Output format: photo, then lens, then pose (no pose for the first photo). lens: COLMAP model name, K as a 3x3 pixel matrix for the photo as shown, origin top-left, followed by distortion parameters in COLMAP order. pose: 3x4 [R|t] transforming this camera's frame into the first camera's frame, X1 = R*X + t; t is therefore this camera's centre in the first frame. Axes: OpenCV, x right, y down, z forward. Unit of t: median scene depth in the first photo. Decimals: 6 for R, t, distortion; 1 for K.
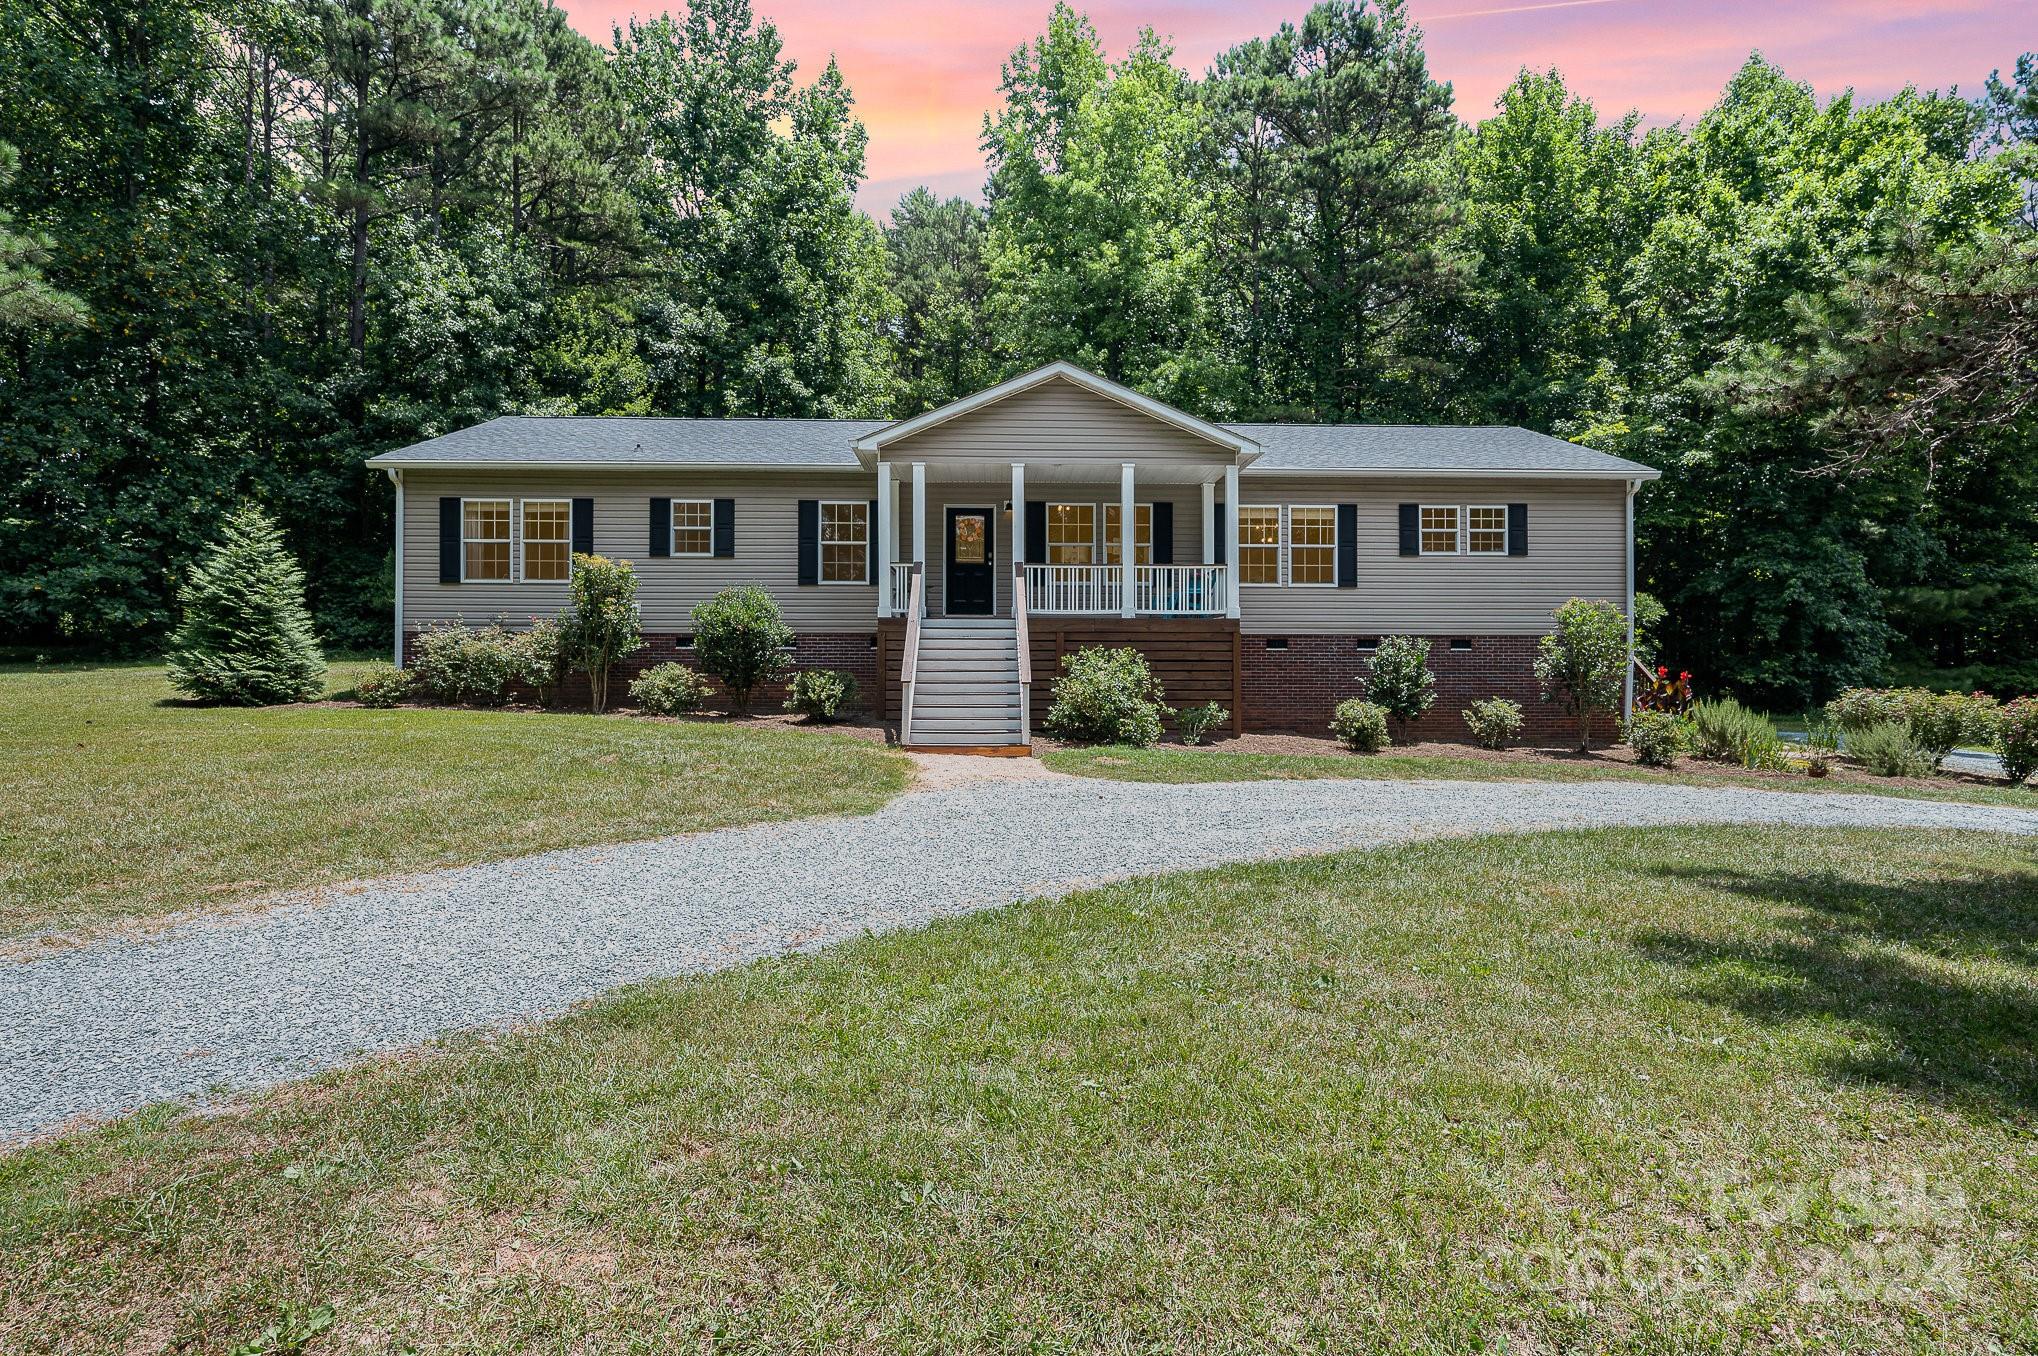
lens RADIAL K [[1013.6, 0, 1017.6], [0, 1013.6, 675.6], [0, 0, 1]] dist [-0.005514, -0.000729]
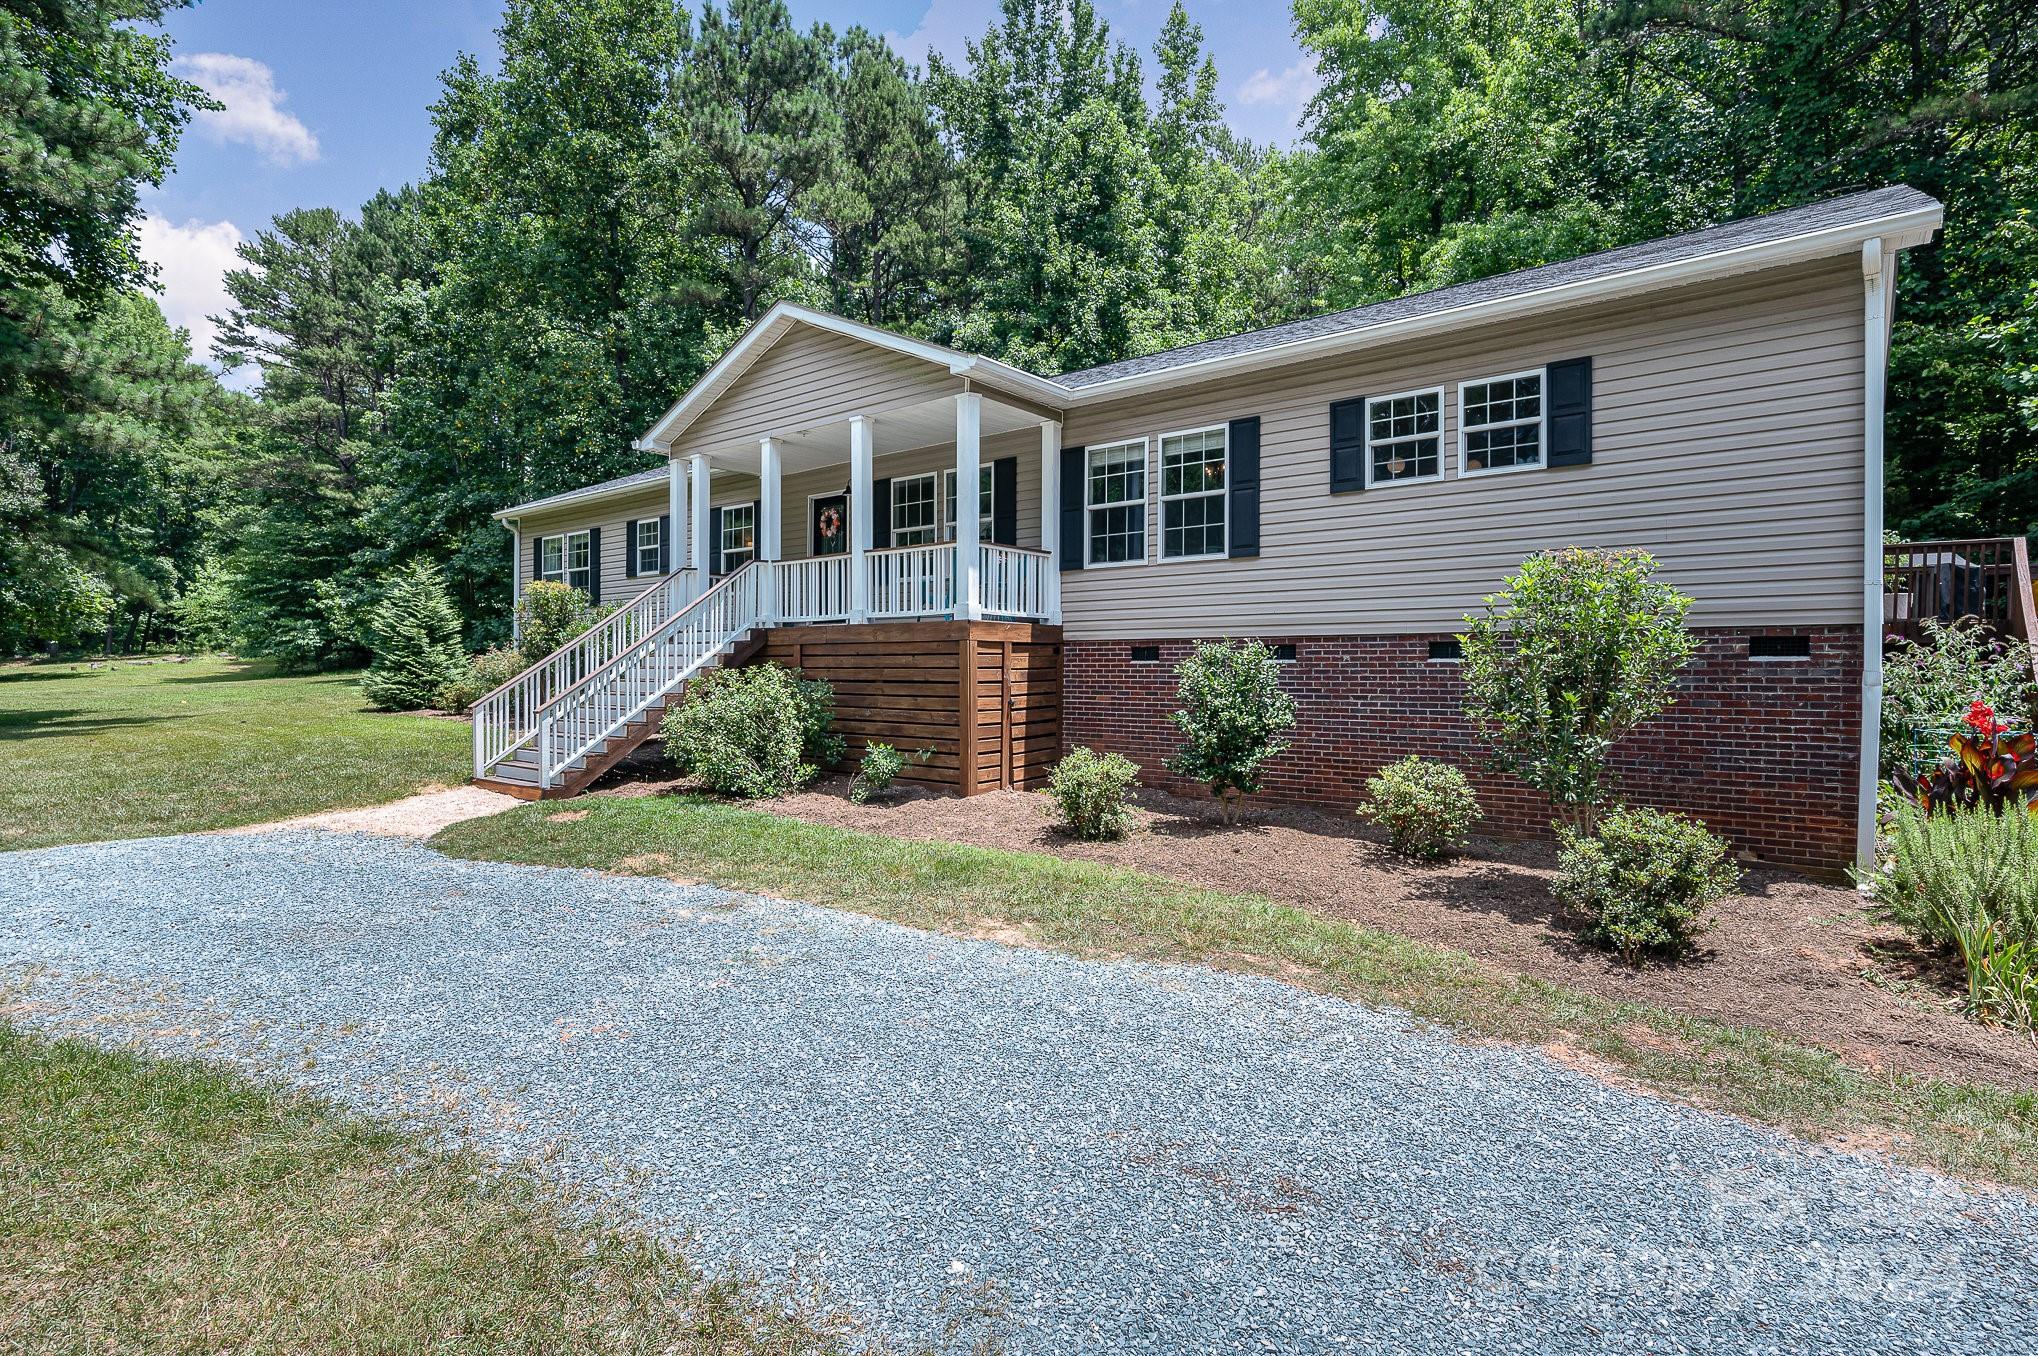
lens RADIAL K [[1013.6, 0, 1019.0], [0, 1013.6, 673.5], [0, 0, 1]] dist [-0.005514, -0.000729]
pose [[0.757322, 0.001456, -0.653039, 0.615048], [-0.001724, 0.999998, 0.000230, -0.018638], [0.653039, 0.000952, 0.757324, 0.460666]]
